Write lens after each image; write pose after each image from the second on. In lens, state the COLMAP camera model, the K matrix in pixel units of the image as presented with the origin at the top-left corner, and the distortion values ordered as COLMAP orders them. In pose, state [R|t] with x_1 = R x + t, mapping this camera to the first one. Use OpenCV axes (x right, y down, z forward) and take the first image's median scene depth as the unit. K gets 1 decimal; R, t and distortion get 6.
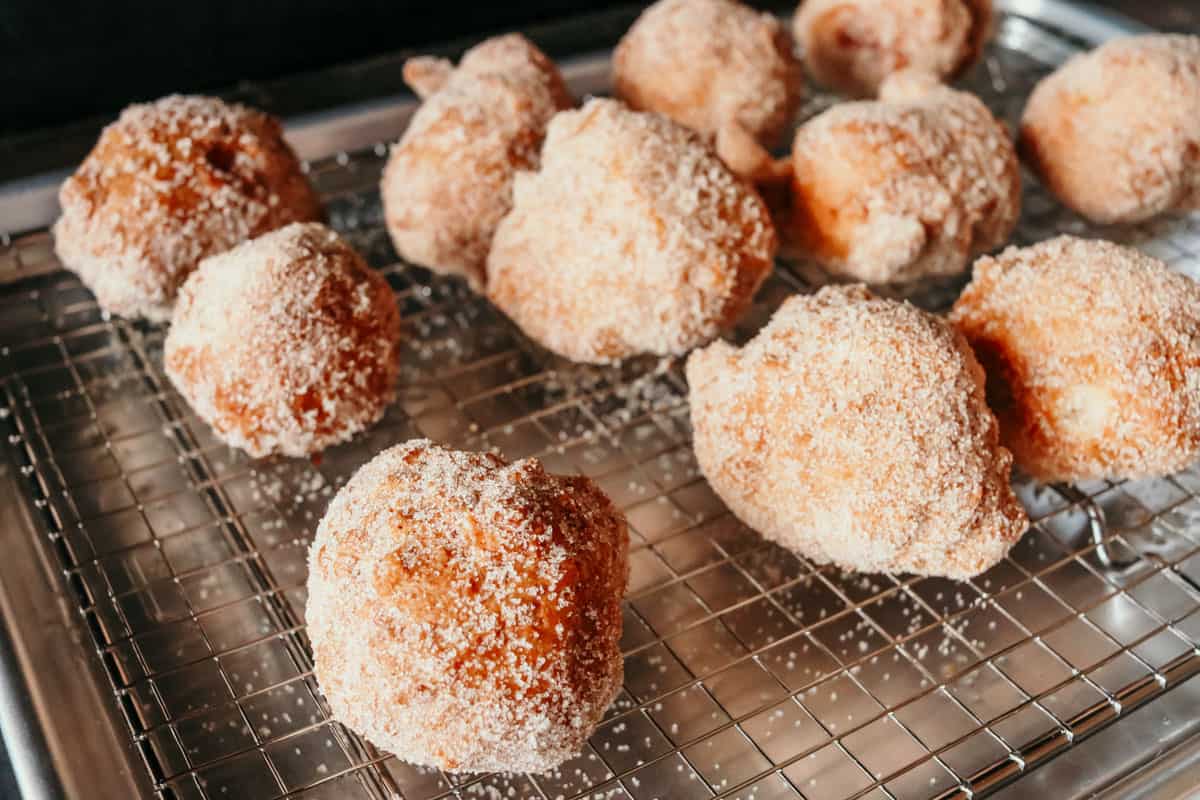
lens RADIAL K [[1453.9, 0, 600.0], [0, 1453.9, 400.0], [0, 0, 1]] dist [-0.077085, 0.015405]
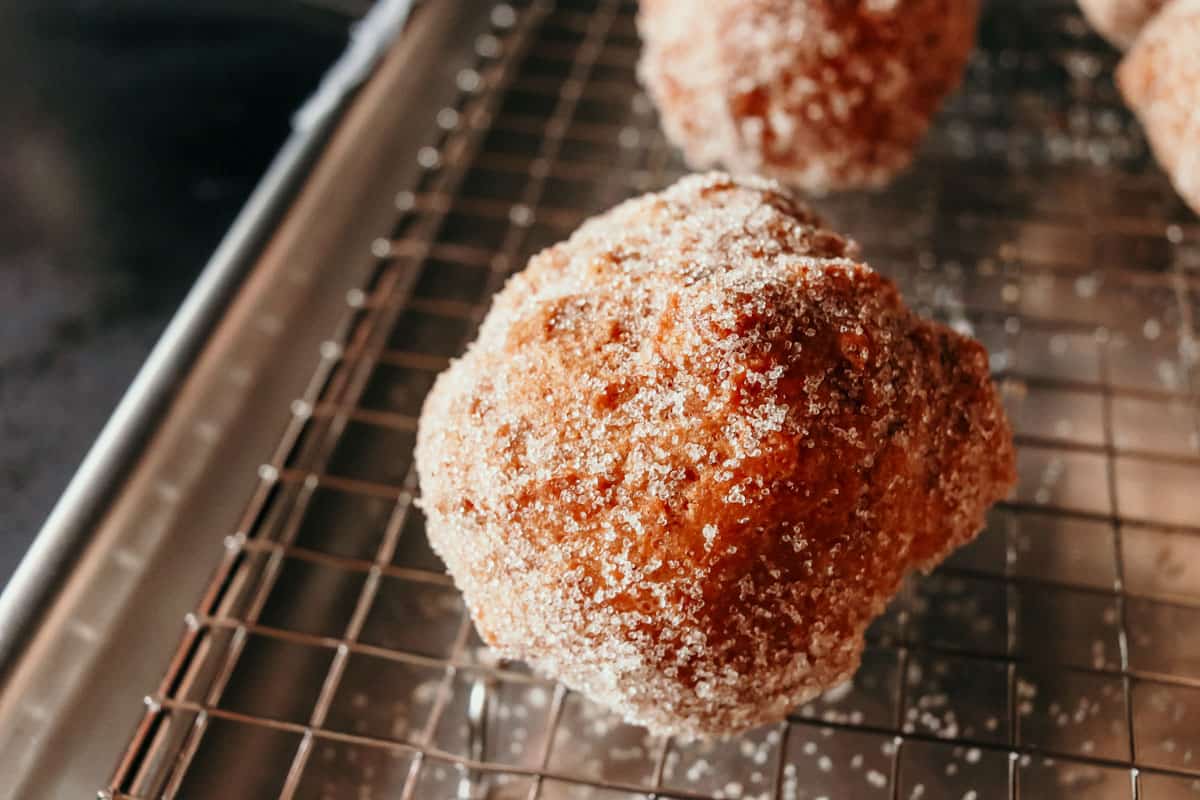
lens RADIAL K [[1453.9, 0, 600.0], [0, 1453.9, 400.0], [0, 0, 1]] dist [-0.077085, 0.015405]
pose [[0.732357, 0.431304, -0.526906, 0.220577], [-0.365719, 0.901879, 0.229922, -0.005785], [0.574372, 0.024314, 0.818234, 0.503055]]
